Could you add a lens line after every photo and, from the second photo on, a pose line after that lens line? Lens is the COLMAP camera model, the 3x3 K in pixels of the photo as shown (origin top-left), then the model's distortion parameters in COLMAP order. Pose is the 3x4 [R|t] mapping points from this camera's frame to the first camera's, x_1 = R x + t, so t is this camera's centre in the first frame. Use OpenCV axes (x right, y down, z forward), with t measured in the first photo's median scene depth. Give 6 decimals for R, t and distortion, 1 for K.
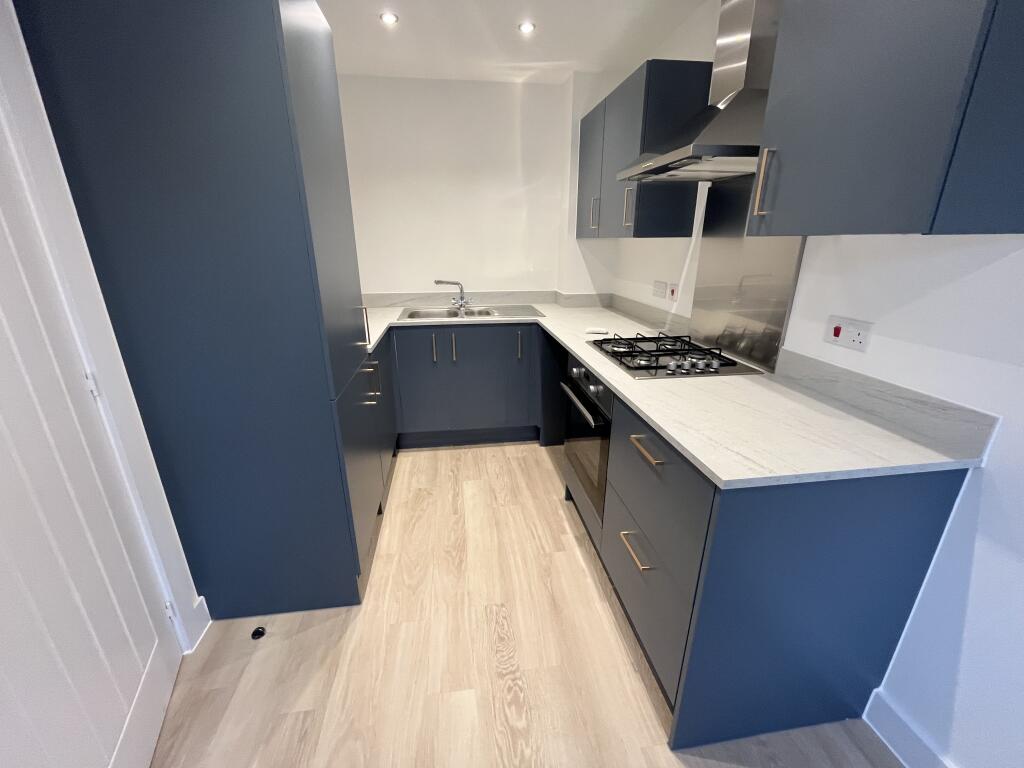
lens RADIAL K [[419.1, 0, 512.0], [0, 419.1, 384.0], [0, 0, 1]] dist [-0.001557, -0.000258]
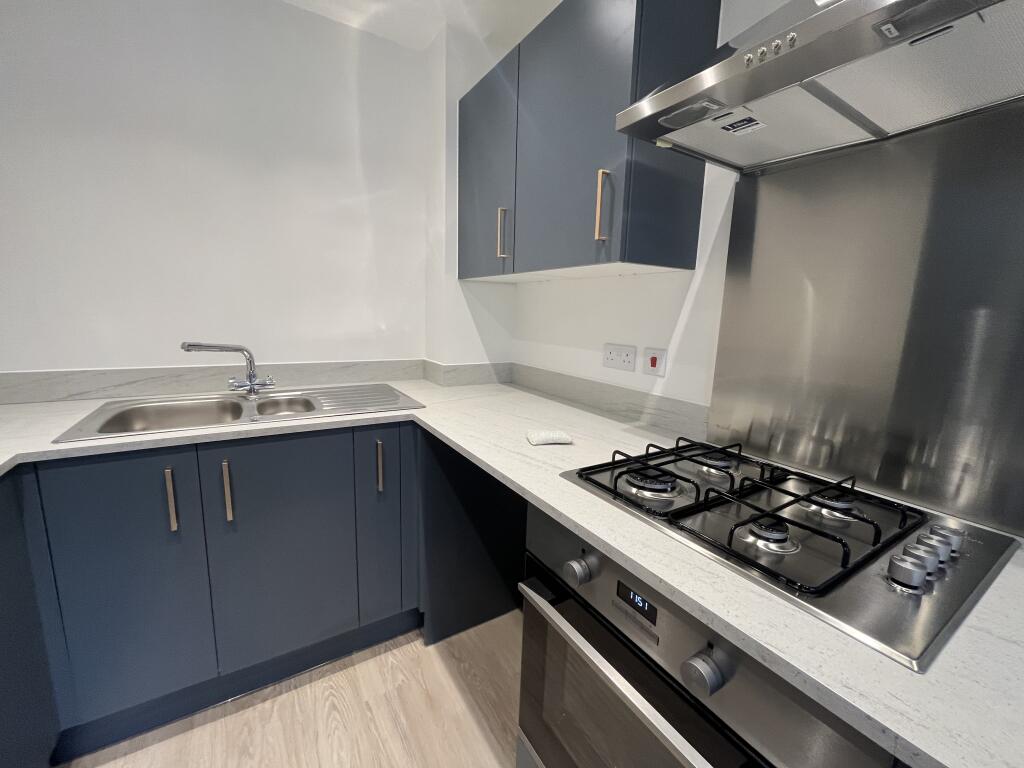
lens RADIAL K [[419.1, 0, 512.0], [0, 419.1, 384.0], [0, 0, 1]] dist [-0.001557, -0.000258]
pose [[0.915260, -0.038163, 0.401053, -0.035020], [0.098593, 0.986450, -0.131136, -0.104801], [-0.390614, 0.159565, 0.906620, 0.440859]]
